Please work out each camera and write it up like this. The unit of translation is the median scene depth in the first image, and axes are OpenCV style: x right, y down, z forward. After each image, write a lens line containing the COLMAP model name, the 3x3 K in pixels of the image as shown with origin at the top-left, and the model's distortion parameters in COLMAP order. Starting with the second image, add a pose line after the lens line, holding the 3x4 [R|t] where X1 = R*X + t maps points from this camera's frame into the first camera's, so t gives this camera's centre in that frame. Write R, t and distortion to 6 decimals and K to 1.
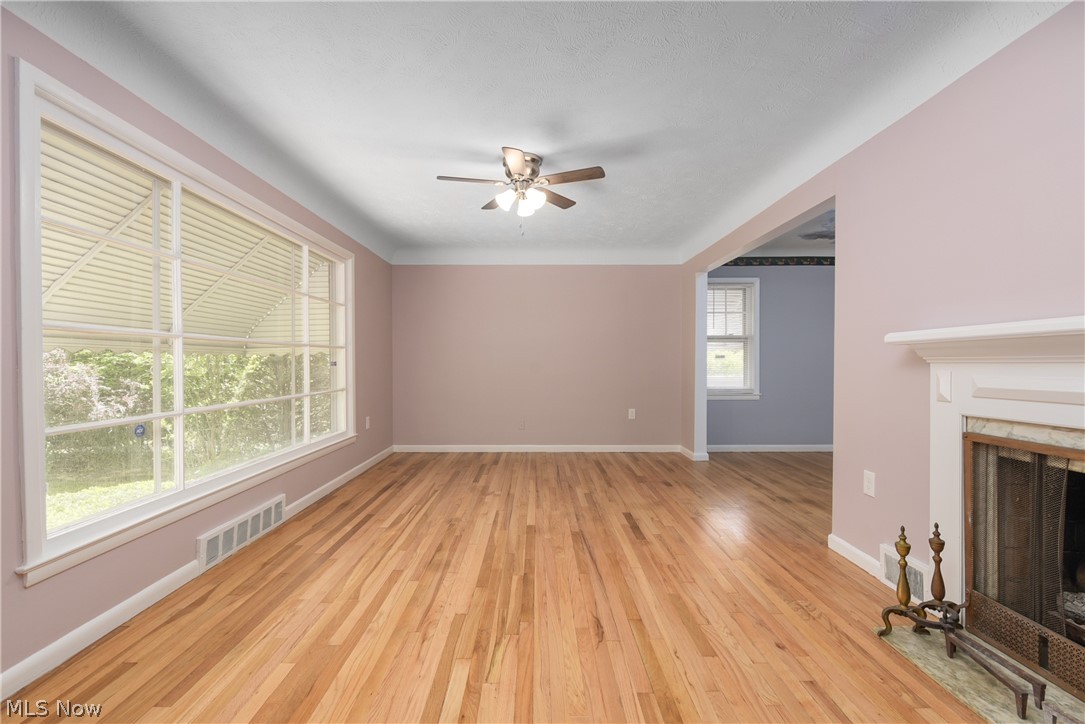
lens RADIAL K [[460.0, 0, 539.3], [0, 460.0, 365.3], [0, 0, 1]] dist [-0.004346, -0.000537]
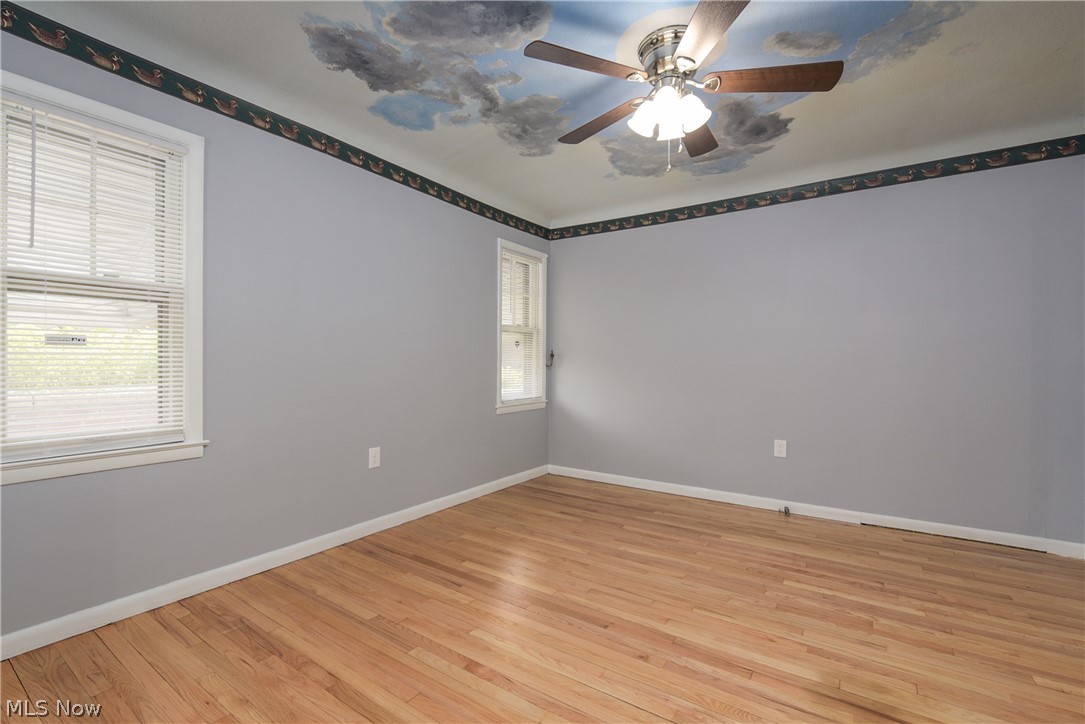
lens RADIAL K [[480.1, 0, 539.1], [0, 480.1, 365.7], [0, 0, 1]] dist [-0.007109, -0.000255]
pose [[0.557032, -0.001714, 0.830489, 0.599670], [-0.003341, 0.999985, 0.004305, -0.005678], [-0.830484, -0.005173, 0.557018, 1.076204]]
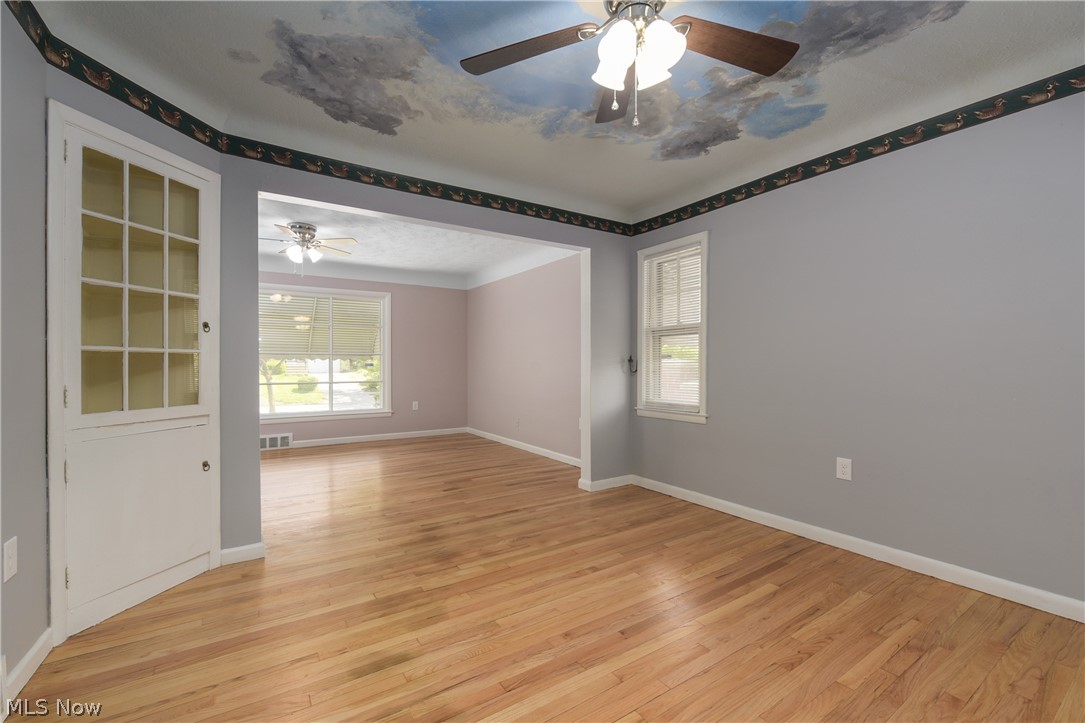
lens RADIAL K [[460.0, 0, 539.3], [0, 460.0, 364.8], [0, 0, 1]] dist [-0.004346, -0.000537]
pose [[0.542910, 0.002695, -0.839787, 1.739316], [-0.004308, 0.999991, 0.000424, -0.010590], [0.839780, 0.003387, 0.542916, 0.917586]]
